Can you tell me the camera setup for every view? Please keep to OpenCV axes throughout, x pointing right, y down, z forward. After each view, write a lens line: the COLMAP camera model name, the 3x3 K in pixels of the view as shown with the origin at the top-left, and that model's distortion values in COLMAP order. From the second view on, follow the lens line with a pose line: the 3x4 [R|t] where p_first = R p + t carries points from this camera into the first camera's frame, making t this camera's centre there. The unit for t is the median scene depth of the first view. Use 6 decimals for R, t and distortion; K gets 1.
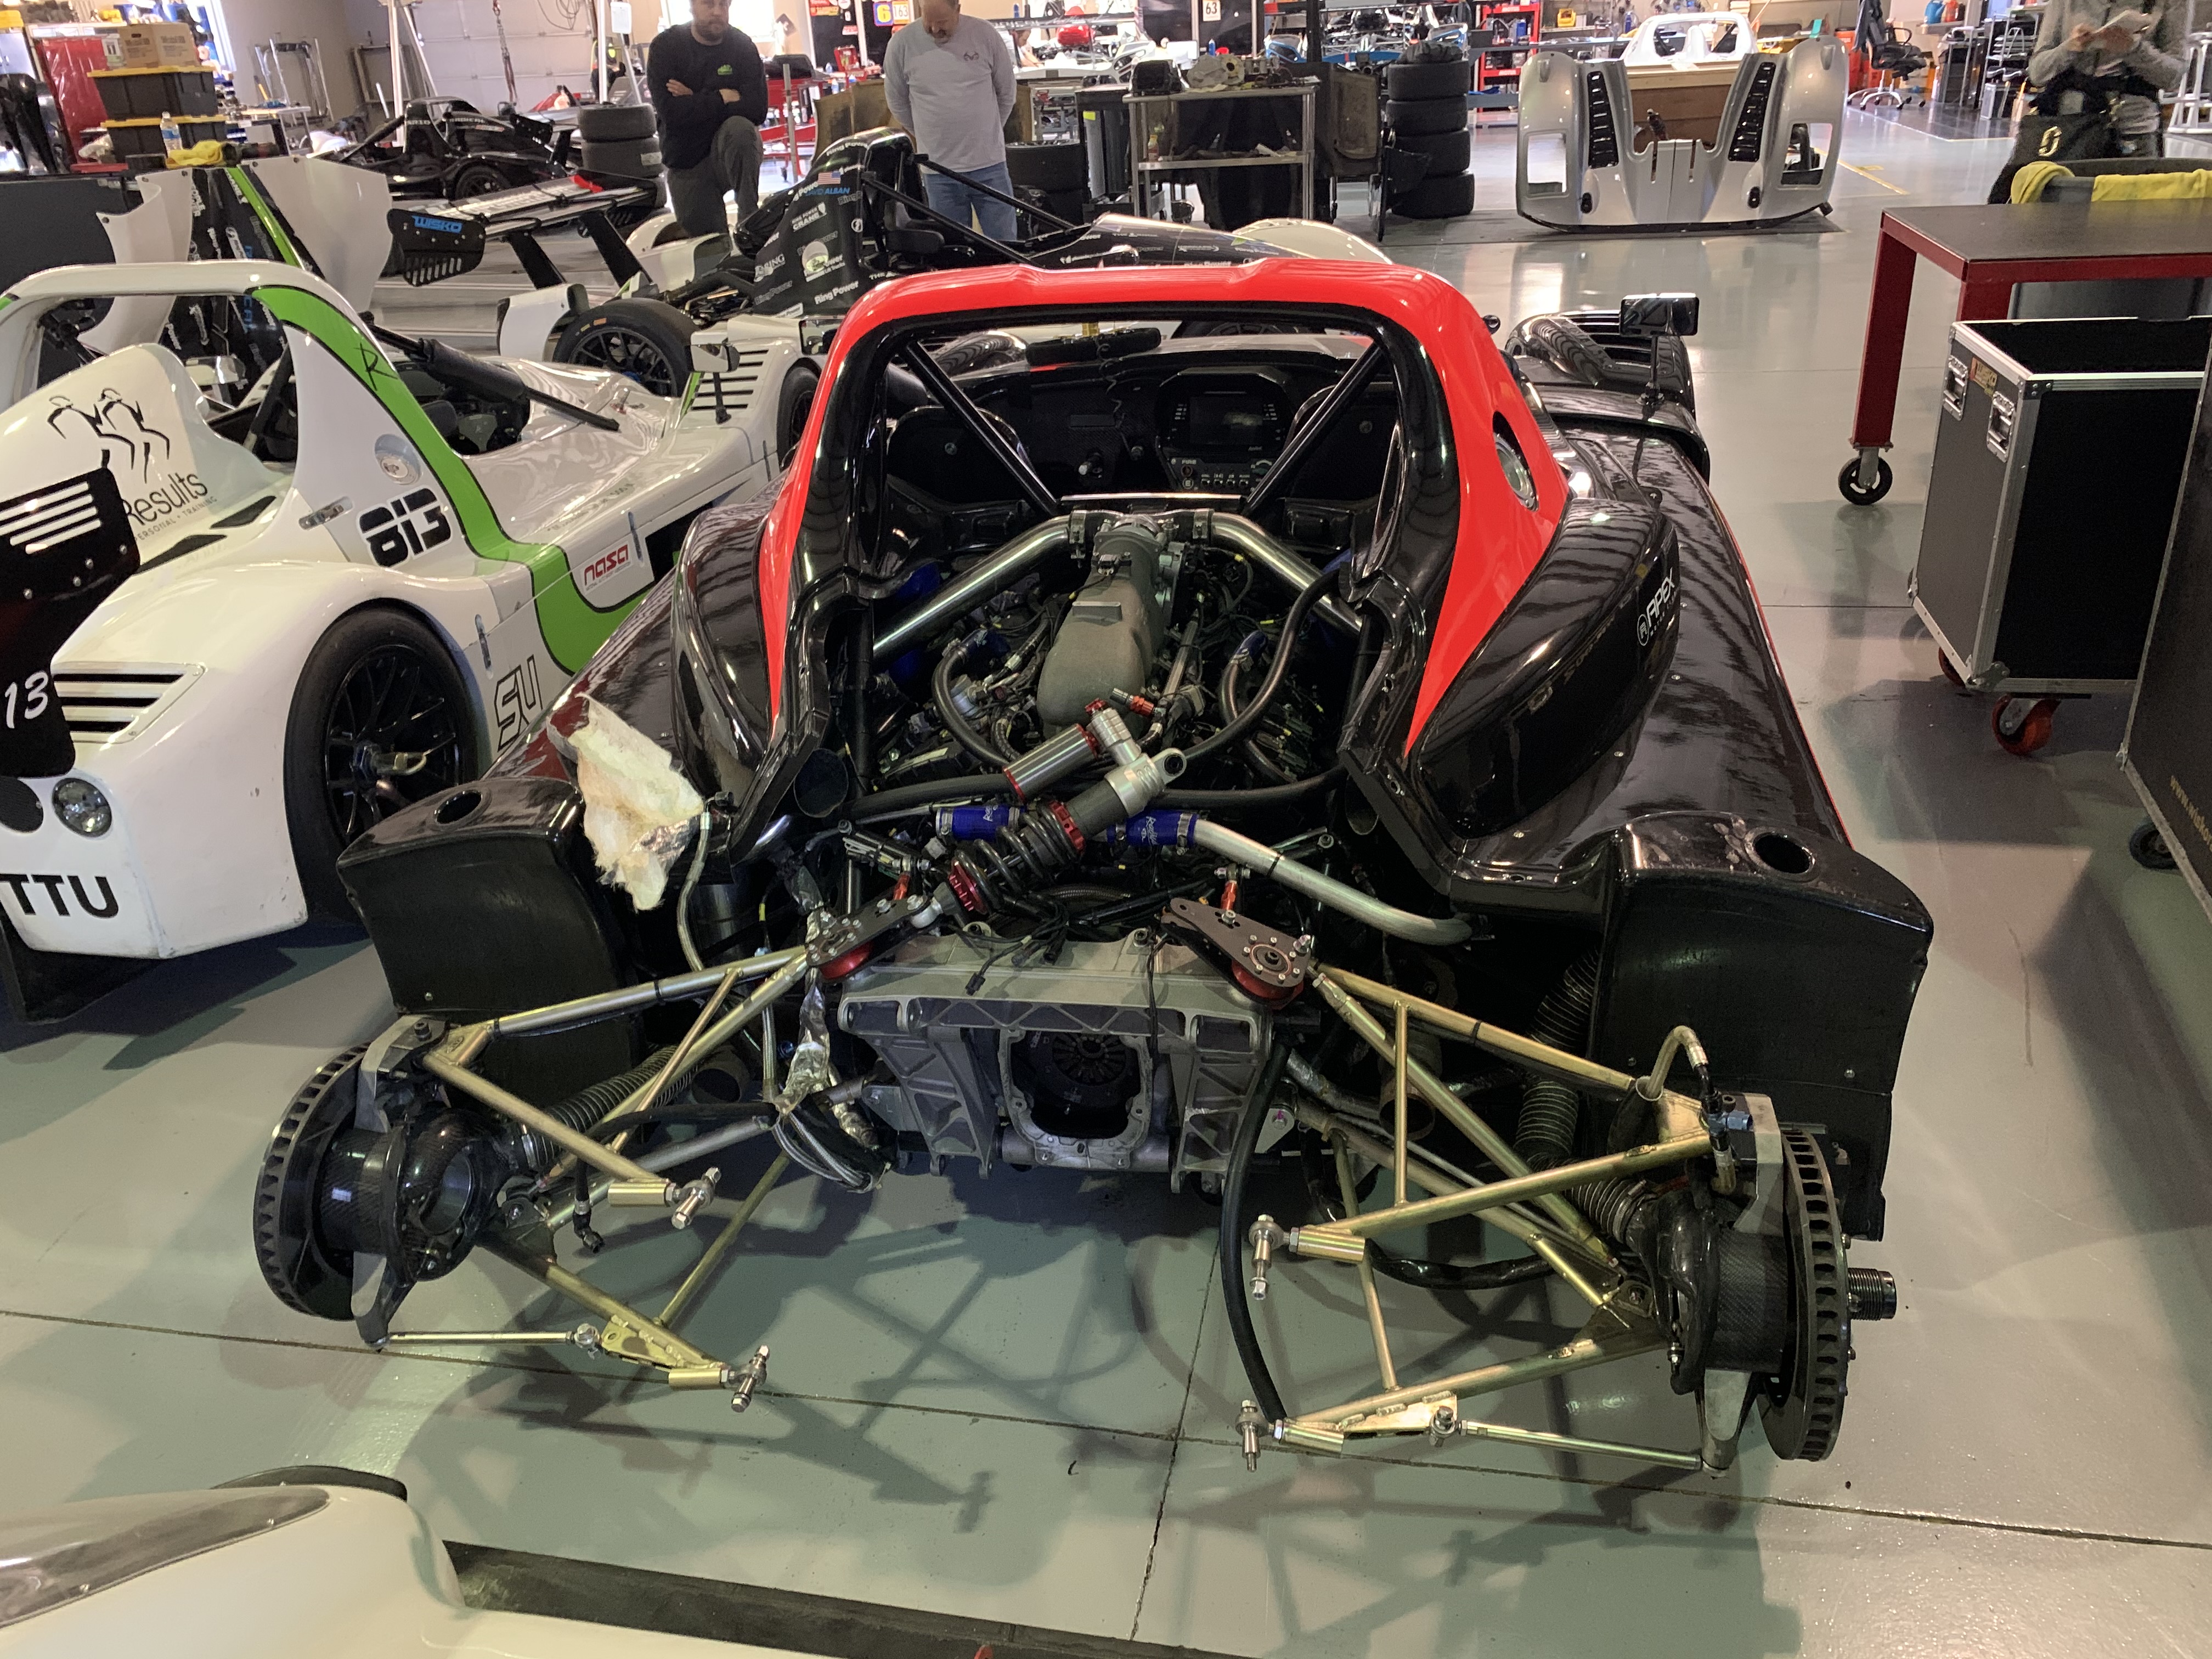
lens RADIAL K [[1687.9, 0, 1111.2], [0, 1687.9, 833.8], [0, 0, 1]] dist [0.012198, -0.007895]
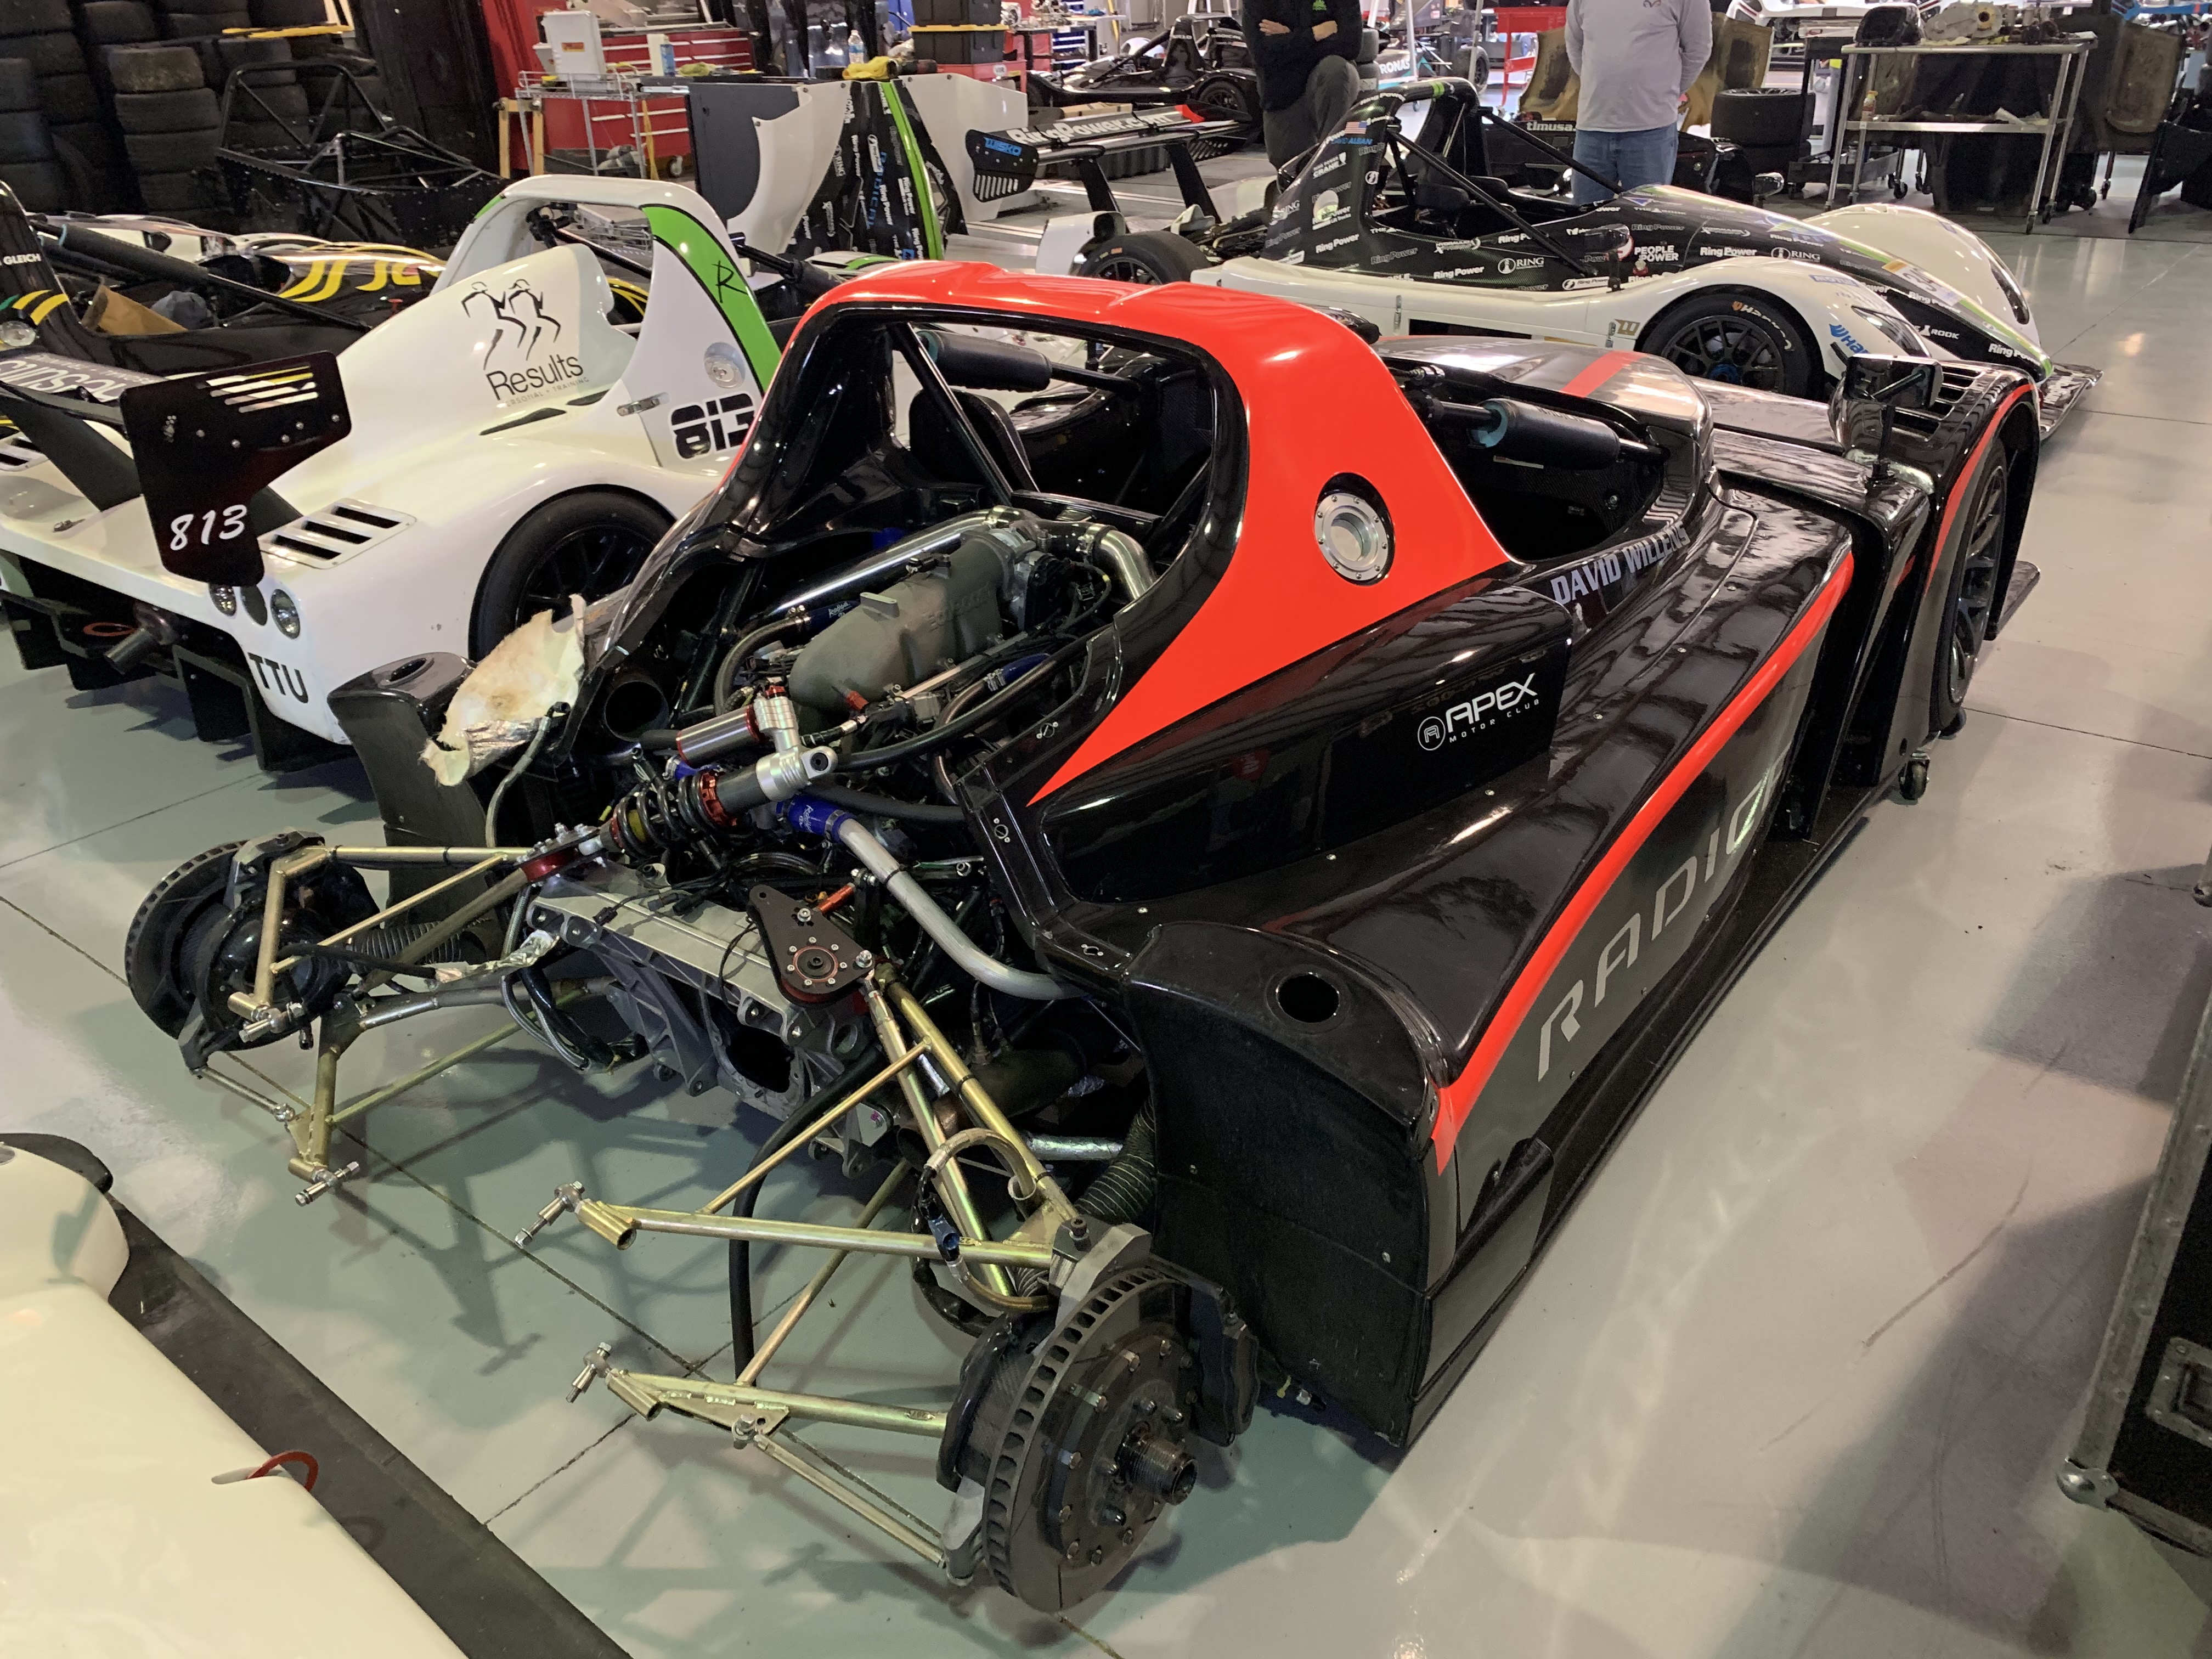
lens RADIAL K [[1687.9, 0, 1106.8], [0, 1687.9, 823.6], [0, 0, 1]] dist [0.012198, -0.007895]
pose [[0.887854, 0.230898, -0.397996, 0.339164], [-0.215522, 0.972910, 0.083645, -0.071063], [0.406528, 0.011513, 0.913566, 0.061365]]
